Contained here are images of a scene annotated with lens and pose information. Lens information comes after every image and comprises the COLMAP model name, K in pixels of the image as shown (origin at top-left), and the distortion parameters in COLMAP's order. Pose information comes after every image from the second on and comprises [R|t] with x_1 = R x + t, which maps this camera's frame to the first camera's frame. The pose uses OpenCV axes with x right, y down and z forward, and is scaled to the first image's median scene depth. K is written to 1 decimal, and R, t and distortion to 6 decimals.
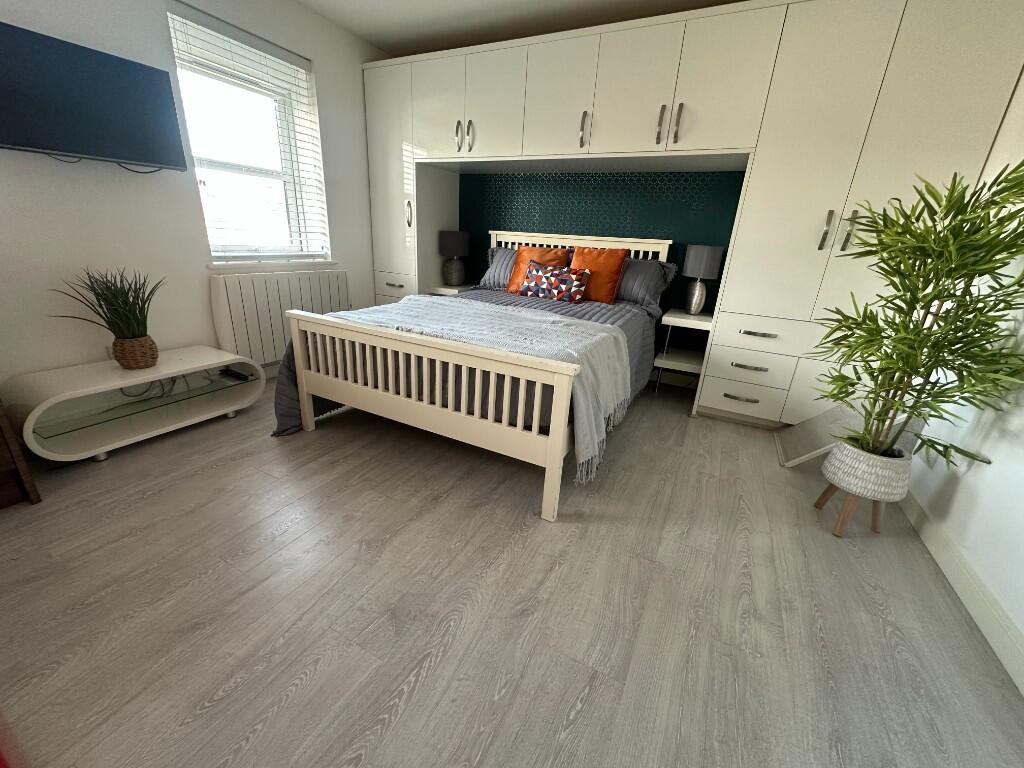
lens RADIAL K [[409.8, 0, 511.0], [0, 409.8, 383.1], [0, 0, 1]] dist [0.002232, -0.000071]
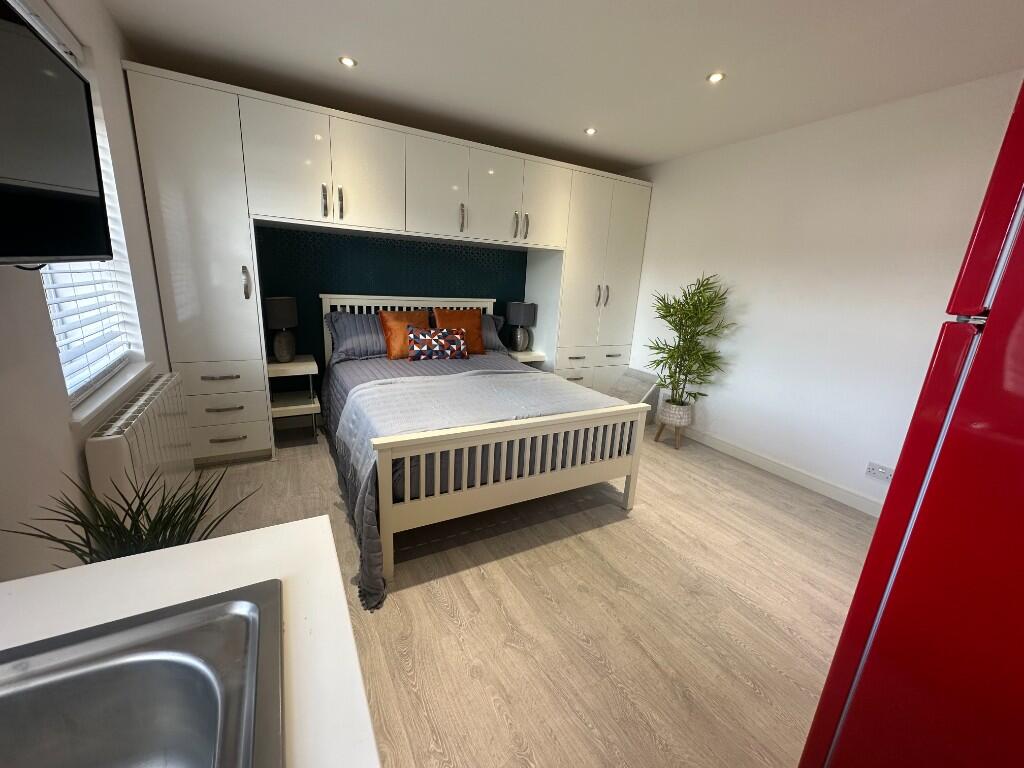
lens RADIAL K [[409.8, 0, 513.2], [0, 409.8, 383.5], [0, 0, 1]] dist [0.002232, -0.000071]
pose [[0.548405, -0.233490, 0.802954, -0.712988], [0.256800, 0.960851, 0.104015, -0.213454], [-0.795805, 0.149156, 0.586895, 0.225432]]
